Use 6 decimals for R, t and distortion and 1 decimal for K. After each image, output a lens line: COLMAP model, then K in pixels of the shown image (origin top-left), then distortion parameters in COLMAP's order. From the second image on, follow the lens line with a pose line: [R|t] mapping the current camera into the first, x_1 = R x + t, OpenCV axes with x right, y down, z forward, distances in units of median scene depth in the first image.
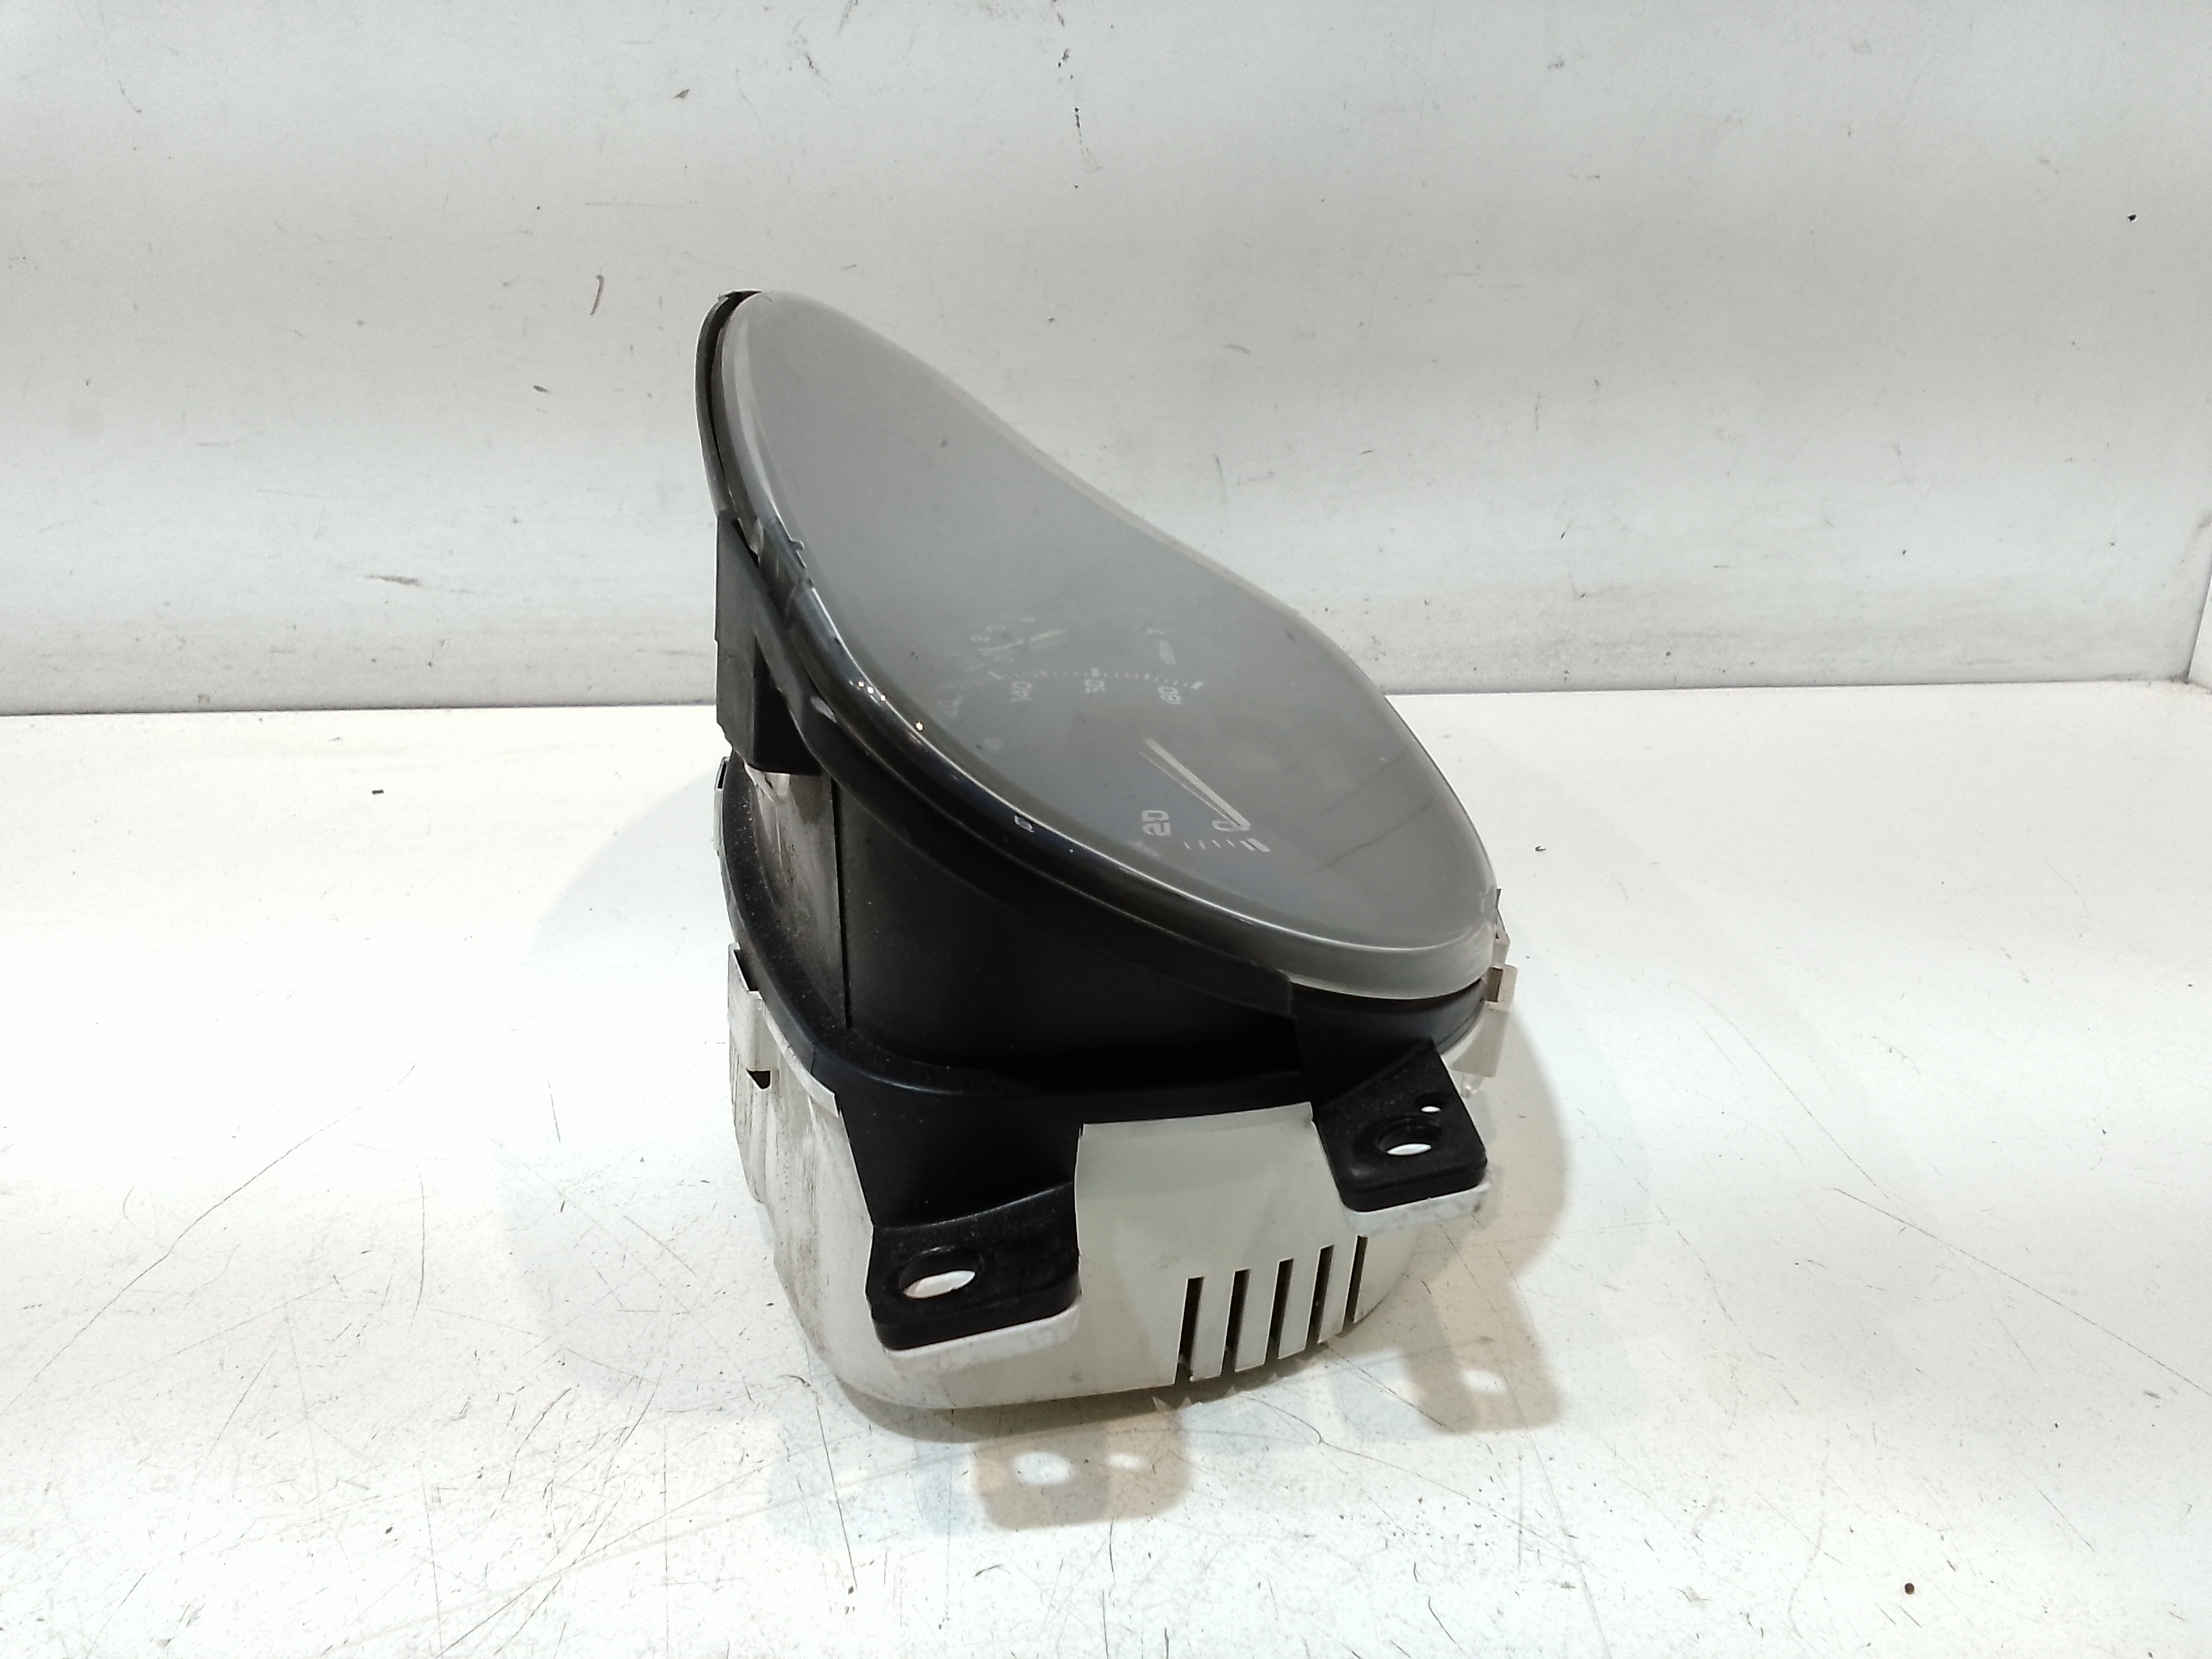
lens RADIAL K [[1818.9, 0, 1117.6], [0, 1818.9, 828.3], [0, 0, 1]] dist [0.055210, -0.114562]
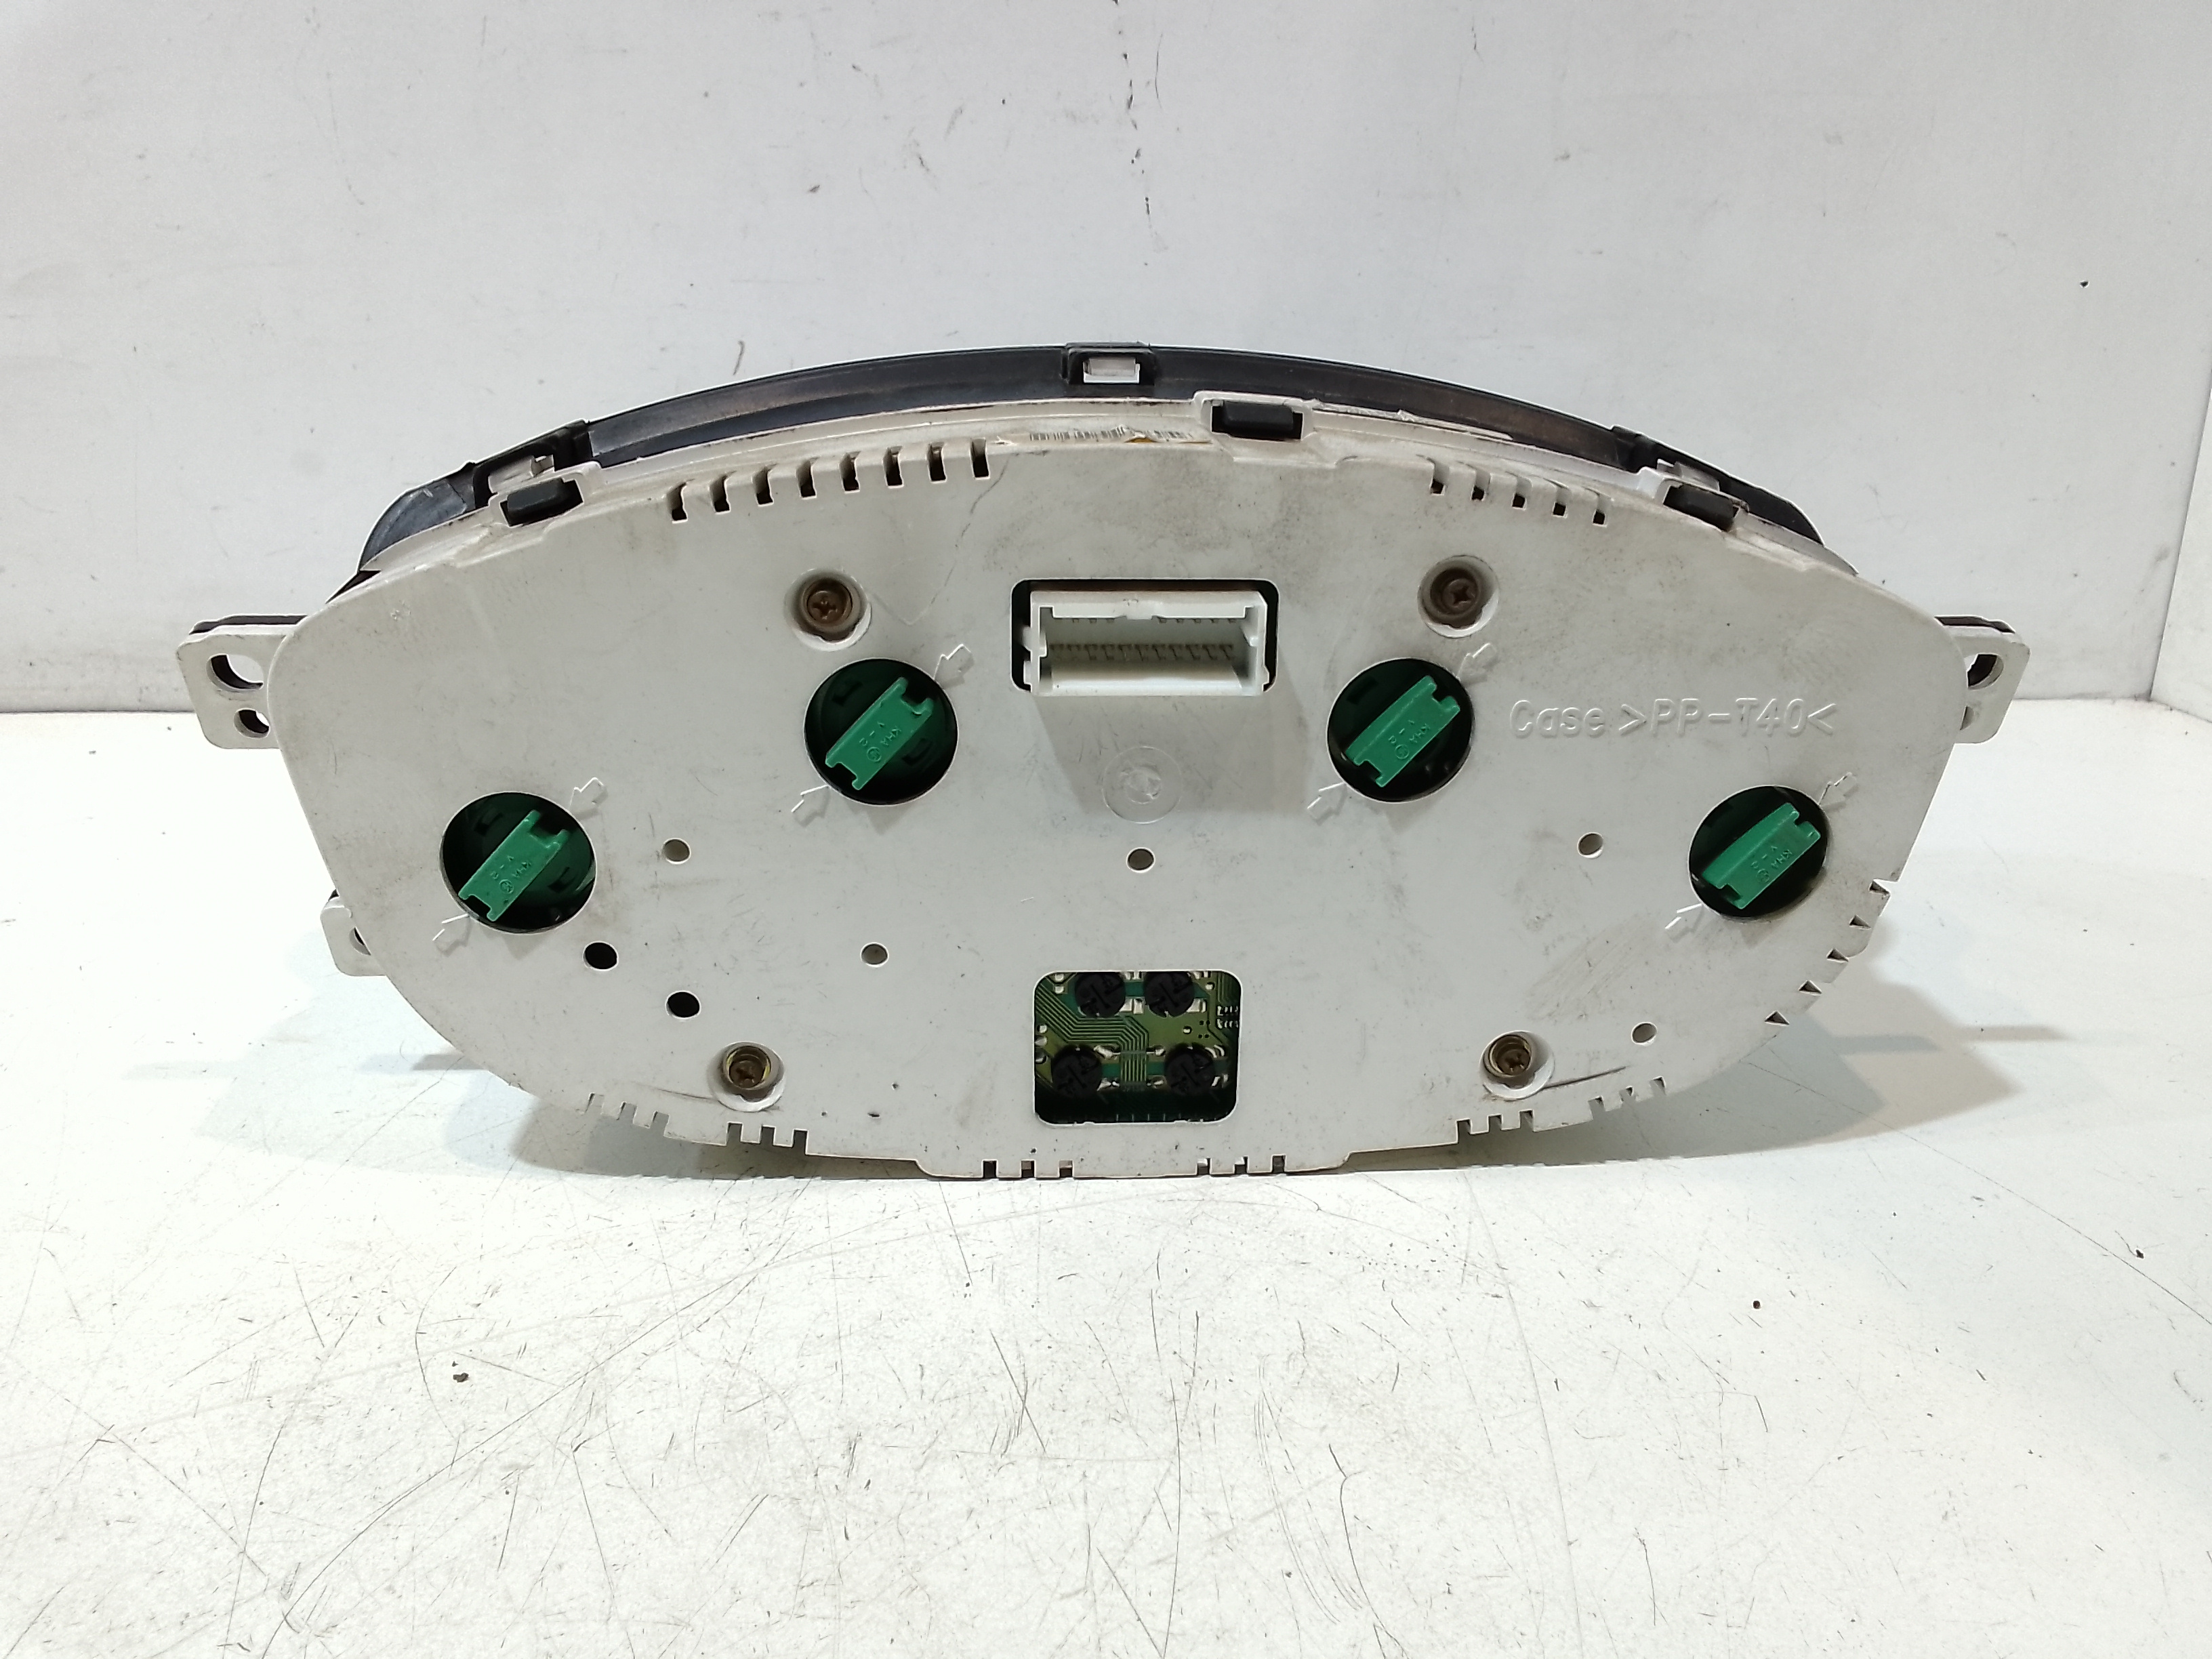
lens RADIAL K [[1836.9, 0, 1106.0], [0, 1836.9, 829.5], [0, 0, 1]] dist [0.051608, -0.102977]
pose [[0.998997, 0.007915, -0.044067, 0.010125], [-0.009529, 0.999286, -0.036554, 0.079677], [0.043746, 0.036938, 0.998360, -0.245979]]
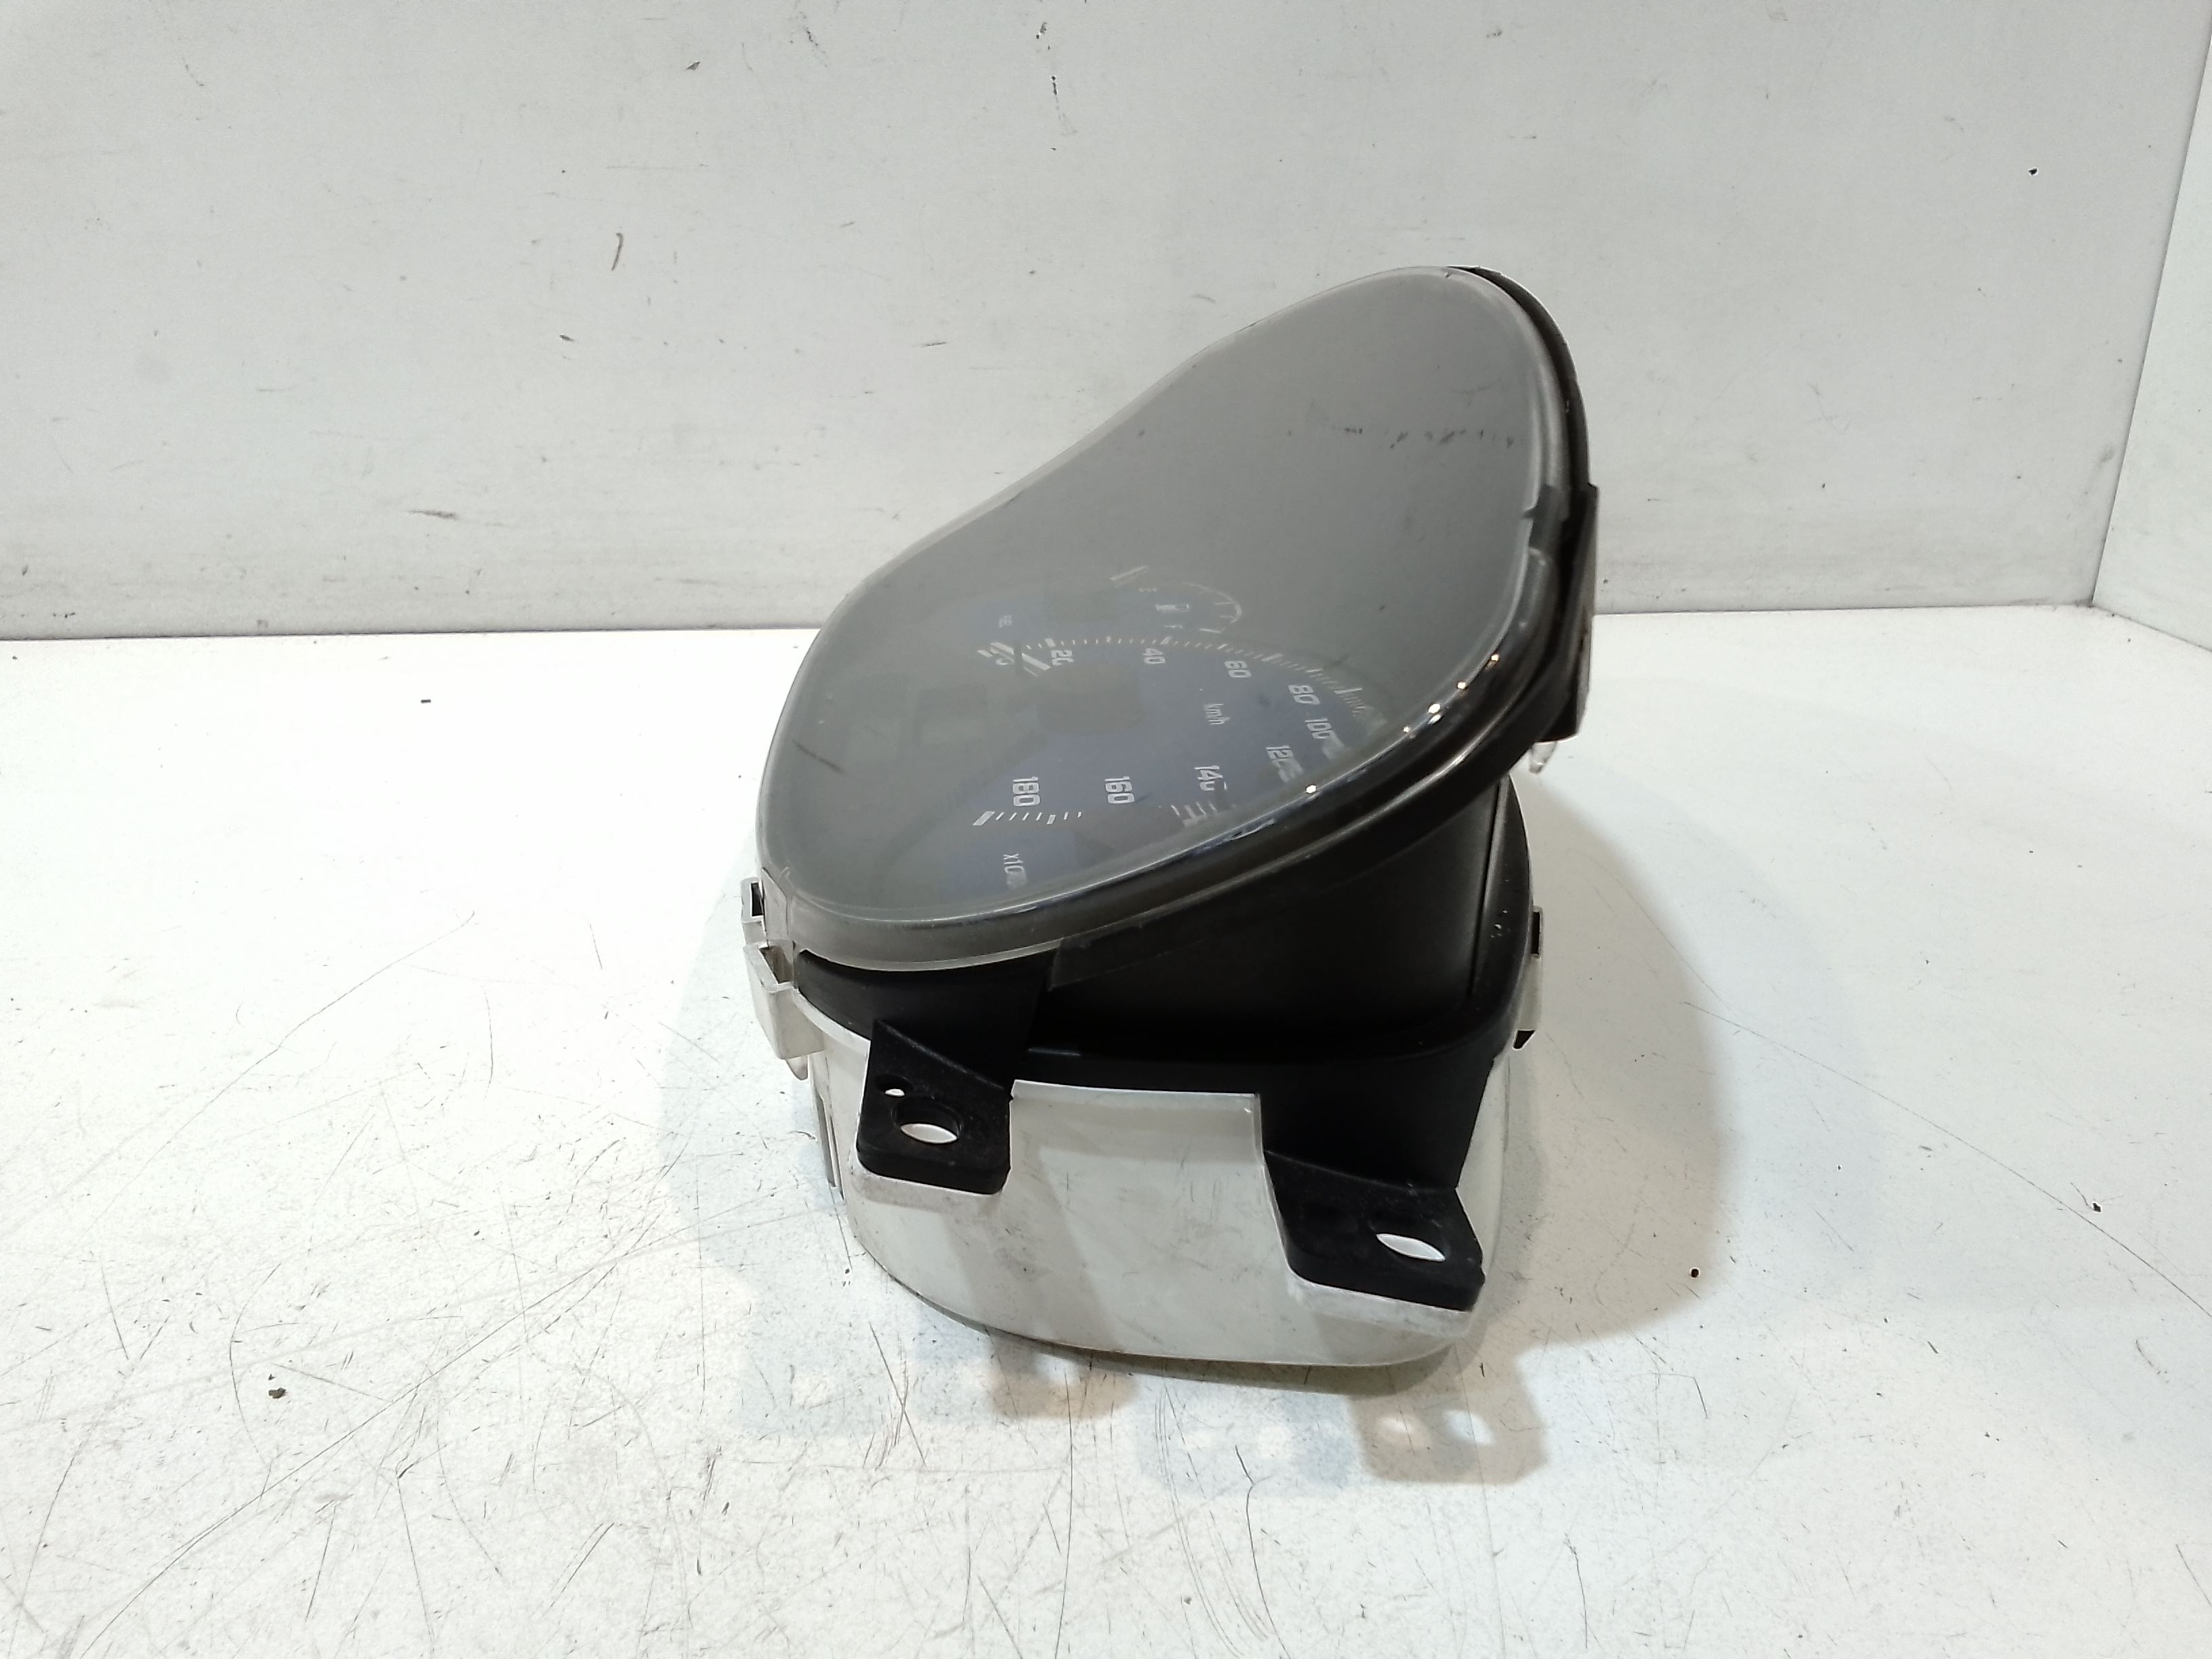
lens RADIAL K [[1828.8, 0, 1117.6], [0, 1828.8, 841.1], [0, 0, 1]] dist [0.056764, -0.113753]
pose [[0.999975, -0.003708, -0.006026, 0.031151], [0.003829, 0.999788, 0.020211, 0.061182], [0.005950, -0.020233, 0.999778, -0.162257]]
